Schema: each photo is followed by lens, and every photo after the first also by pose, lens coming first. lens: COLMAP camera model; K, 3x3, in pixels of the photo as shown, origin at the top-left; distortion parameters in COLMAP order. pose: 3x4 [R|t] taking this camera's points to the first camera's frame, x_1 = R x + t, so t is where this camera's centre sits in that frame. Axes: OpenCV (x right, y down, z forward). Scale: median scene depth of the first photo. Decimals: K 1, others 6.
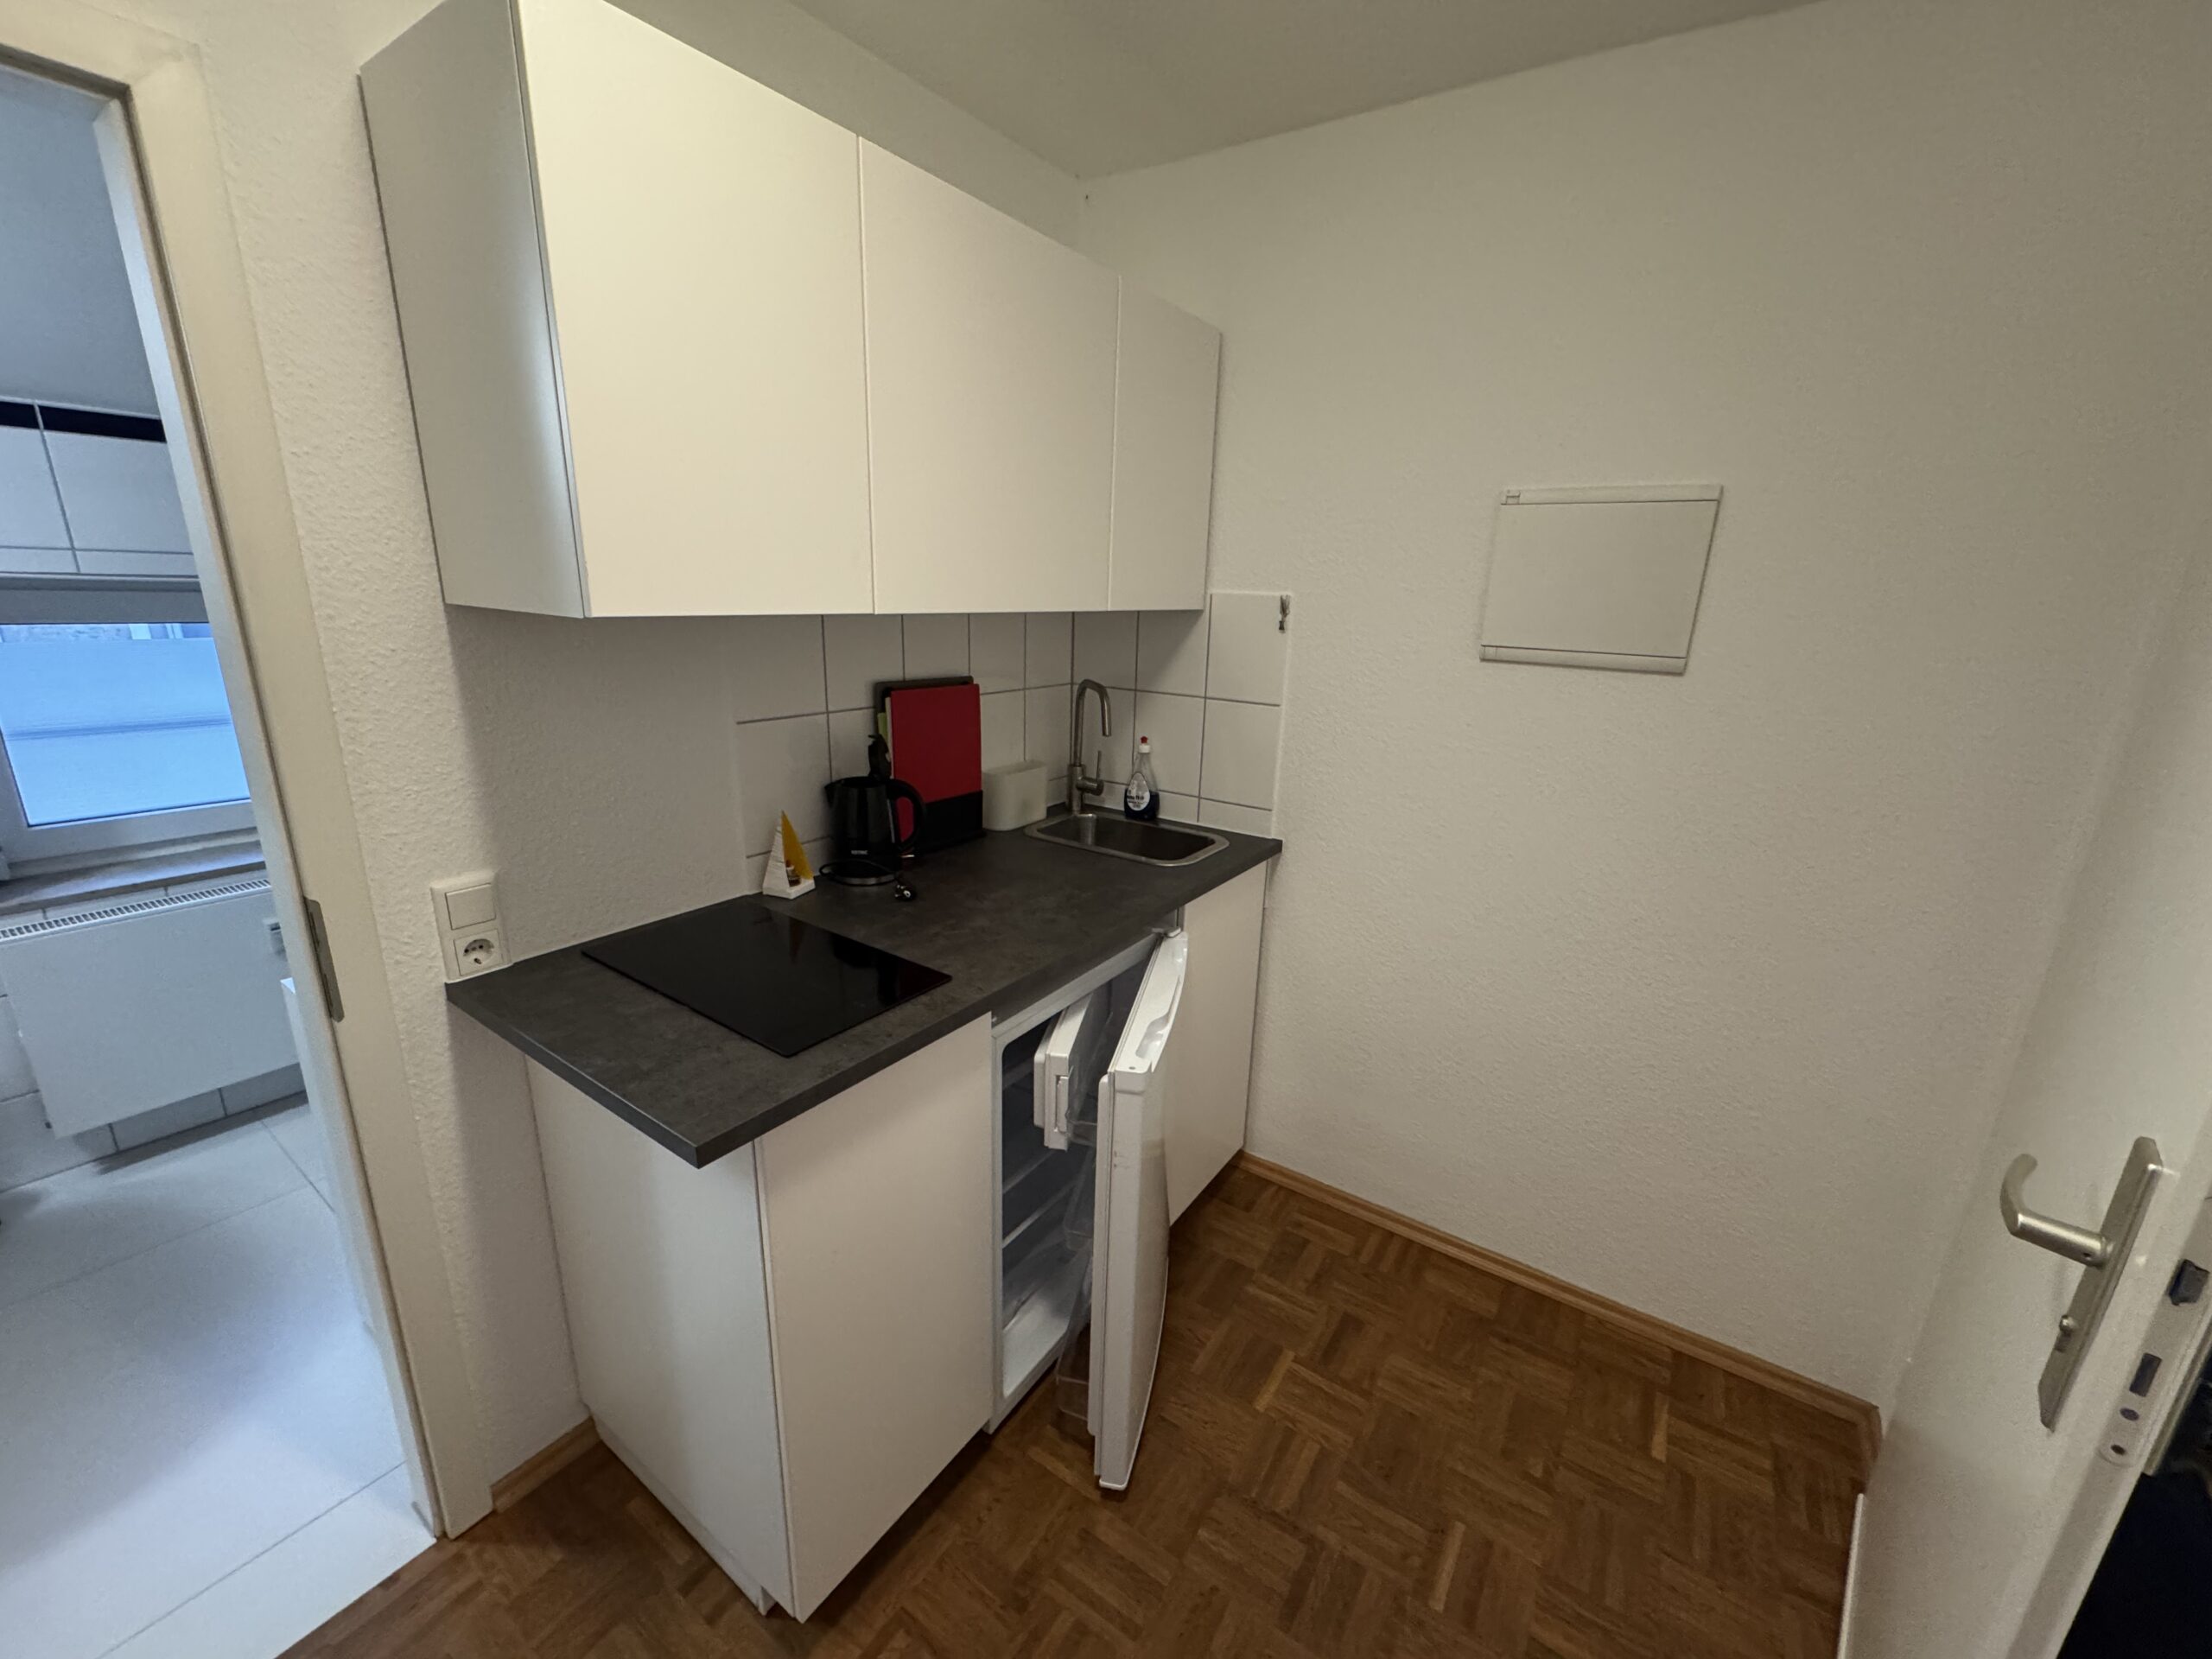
lens RADIAL K [[876.6, 0, 1100.9], [0, 876.6, 829.1], [0, 0, 1]] dist [-0.003537, 0.000985]
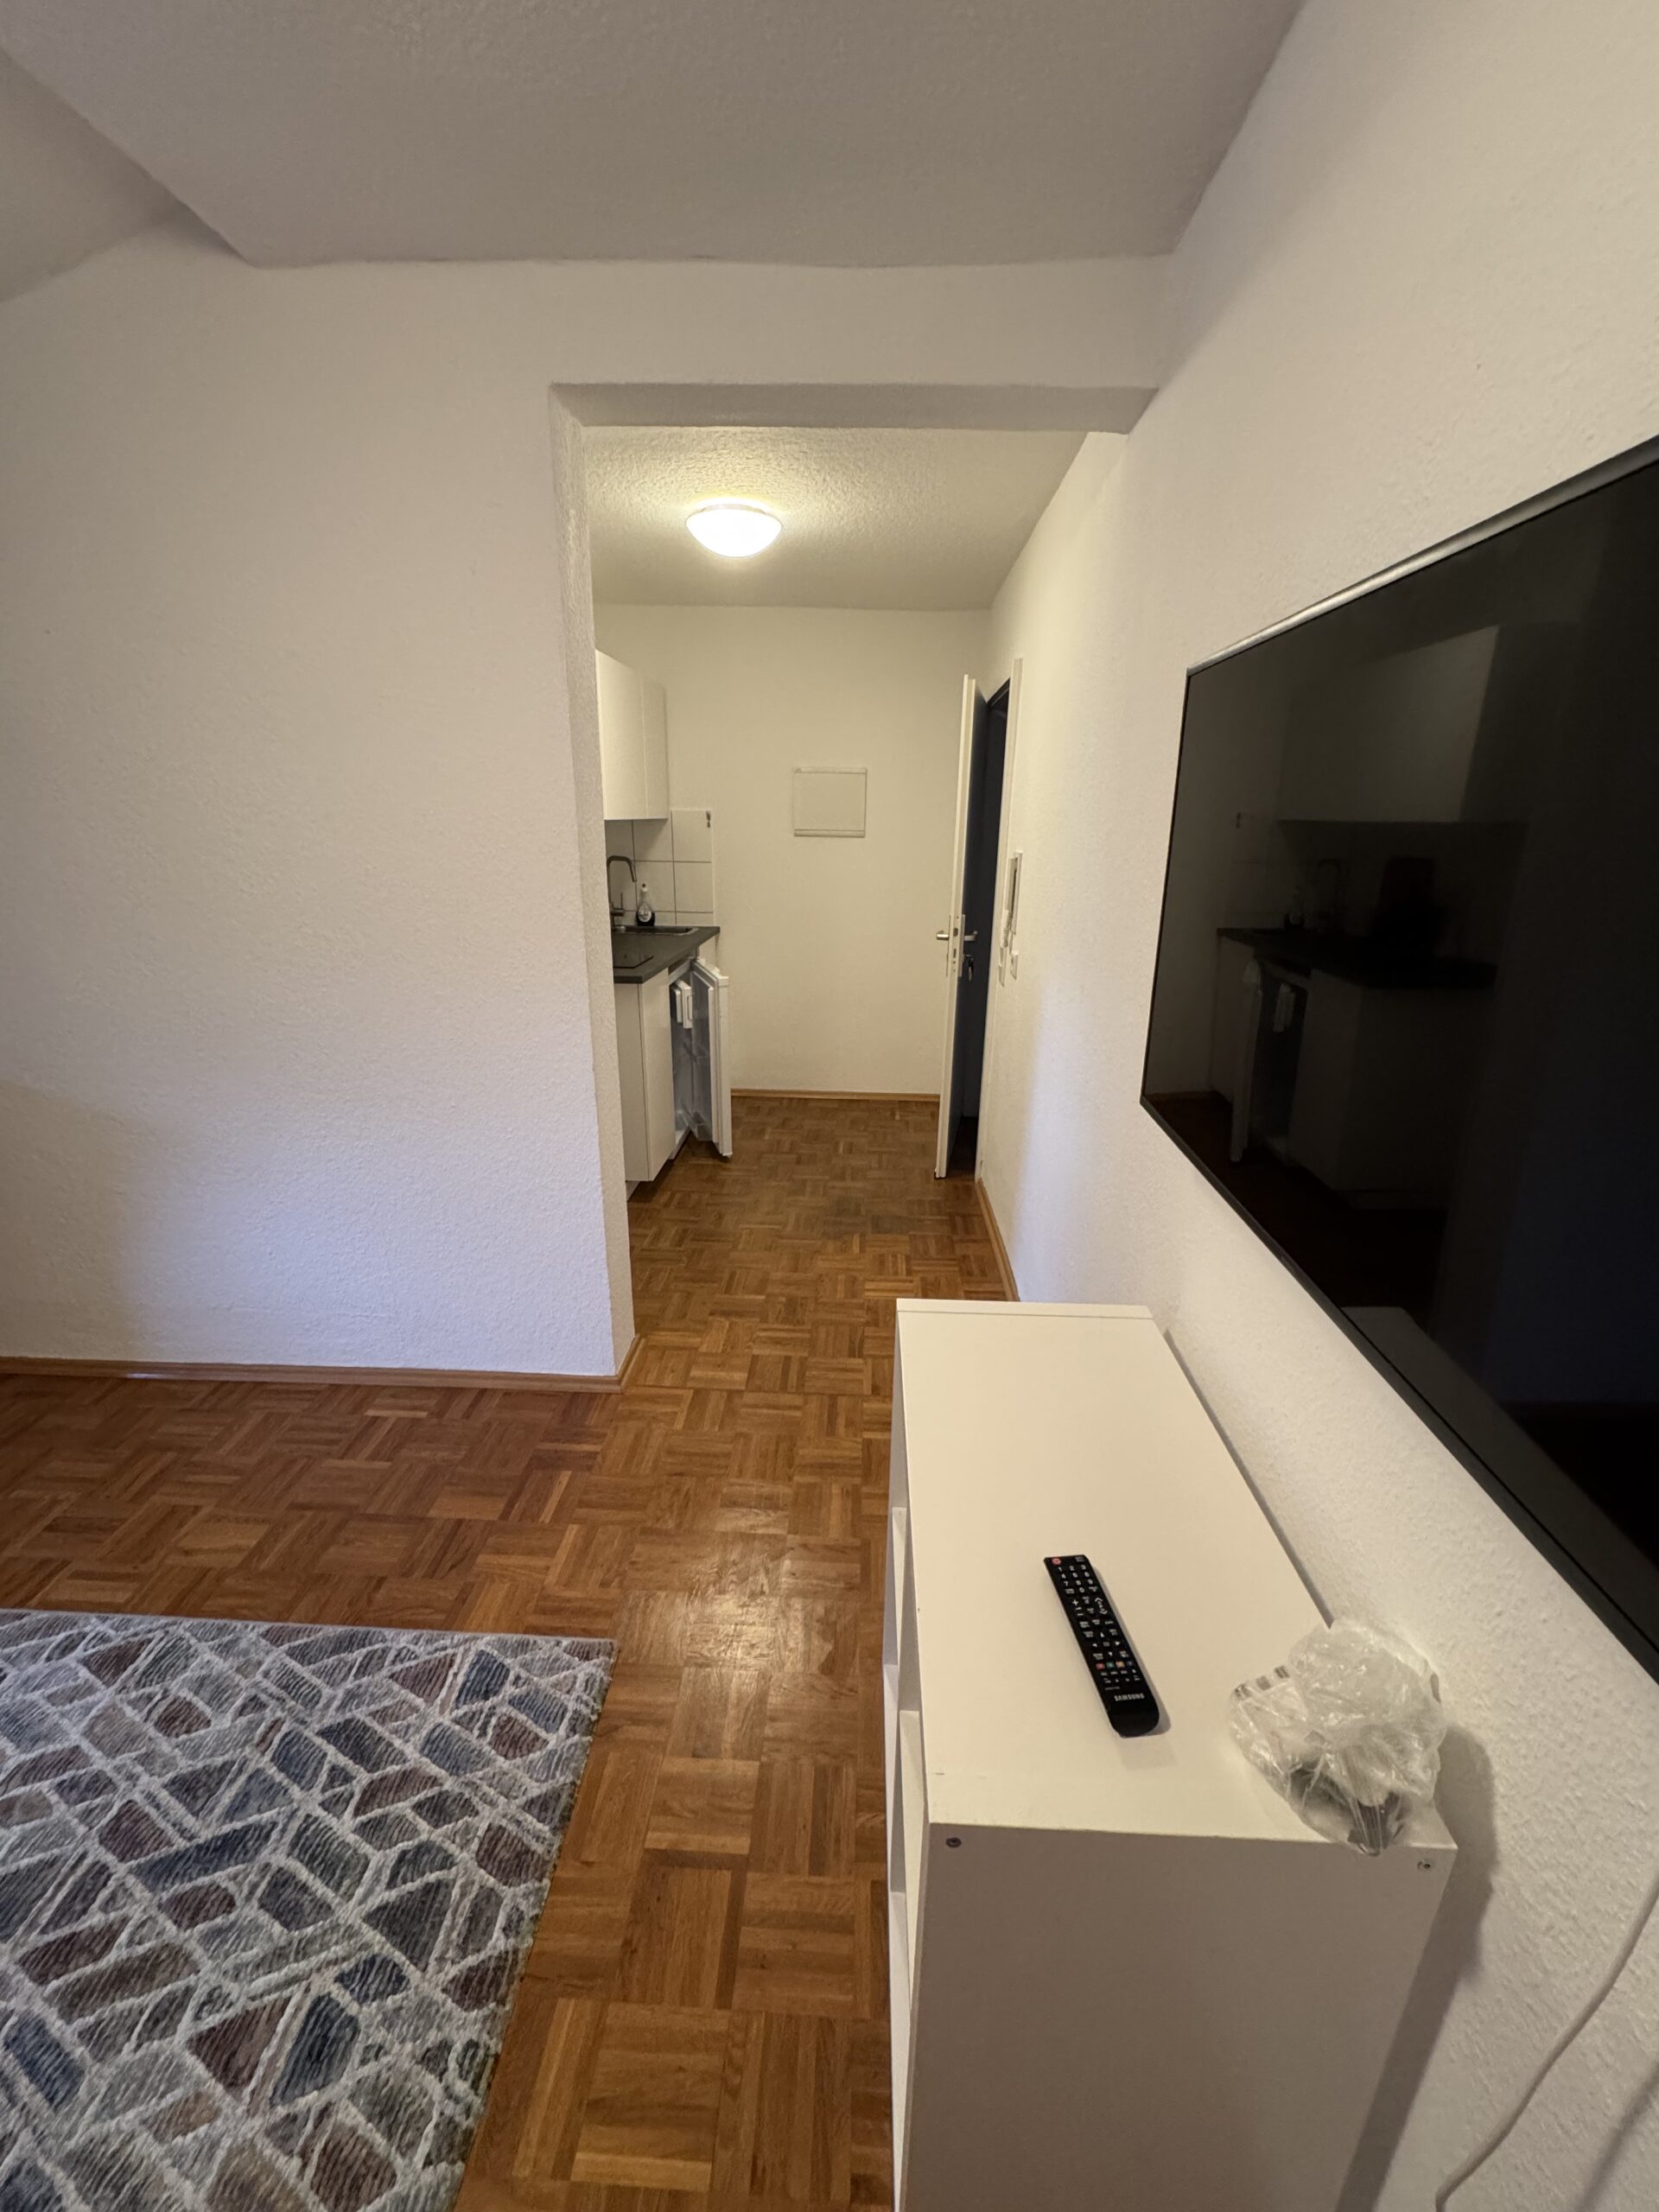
lens RADIAL K [[876.6, 0, 835.7], [0, 876.6, 1109.0], [0, 0, 1]] dist [-0.003537, 0.000985]
pose [[0.853055, -0.181658, 0.489181, -0.778206], [0.148083, 0.983183, 0.106873, 0.302023], [-0.500369, -0.018729, 0.865610, -1.155189]]
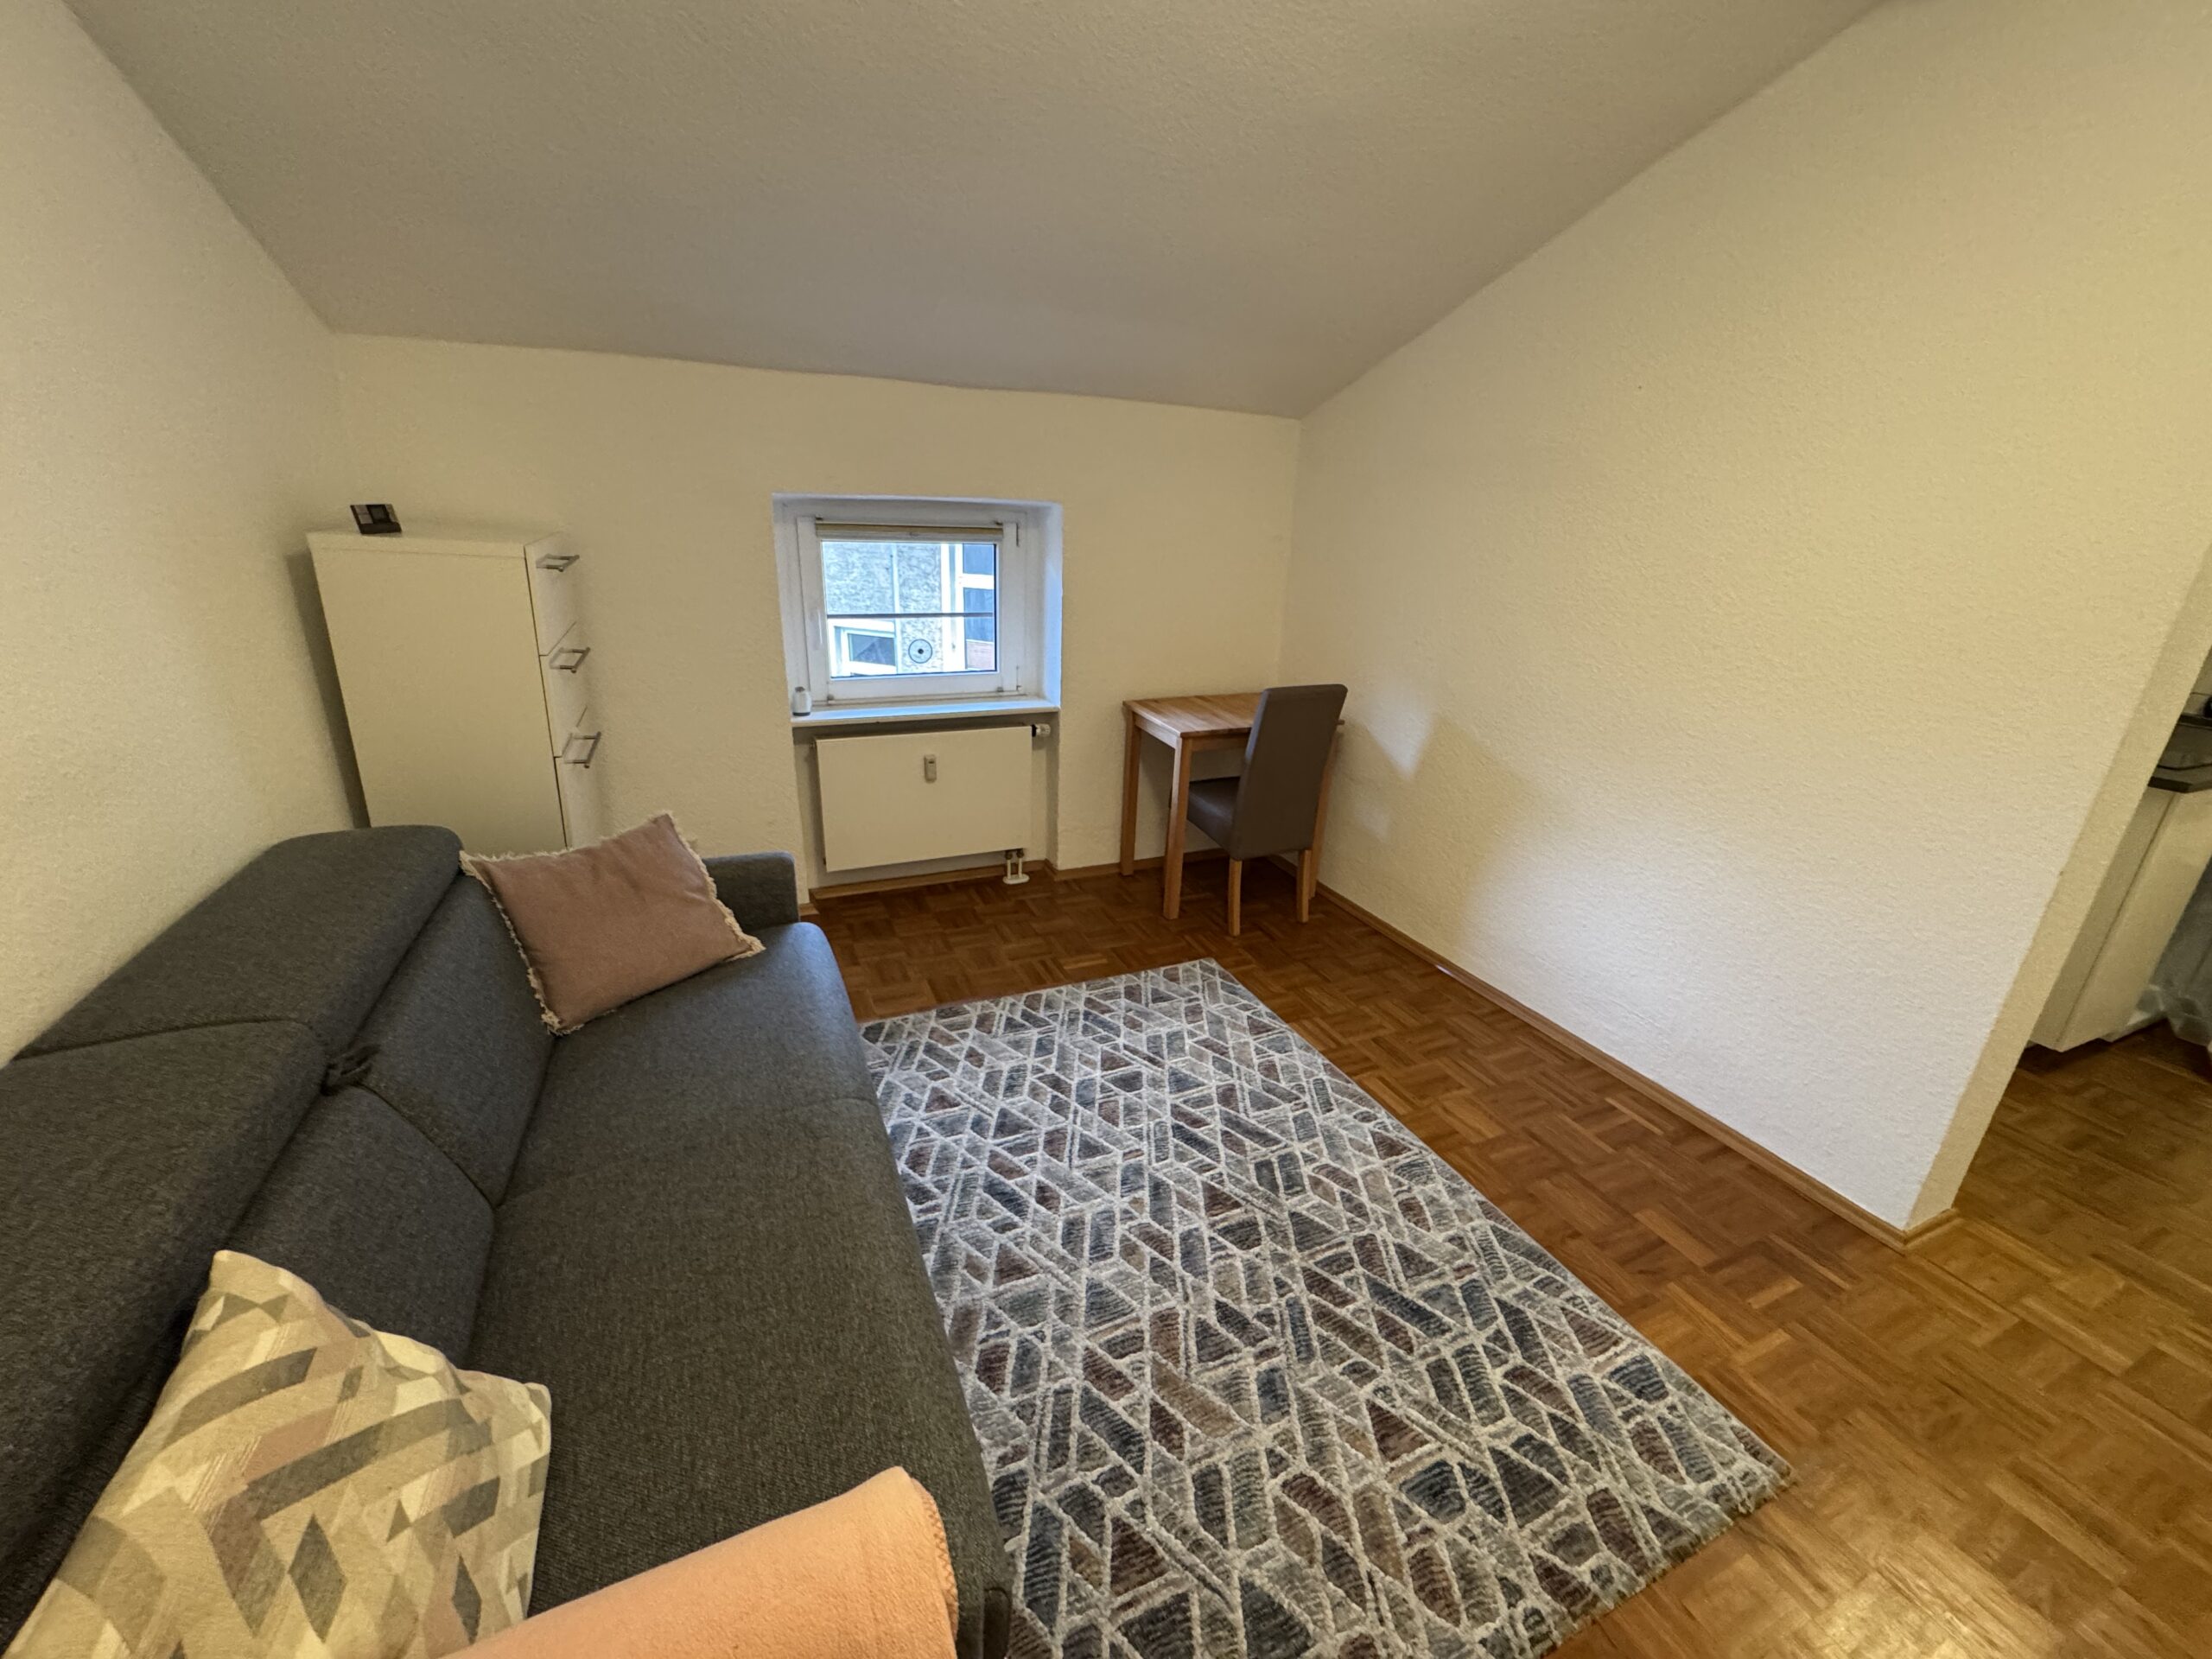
lens RADIAL K [[876.6, 0, 1103.1], [0, 876.6, 827.2], [0, 0, 1]] dist [-0.003537, 0.000985]
pose [[0.846654, 0.179407, -0.500989, -0.868187], [-0.149772, 0.983734, 0.099173, 0.336618], [0.510633, -0.008931, 0.859752, -1.275349]]
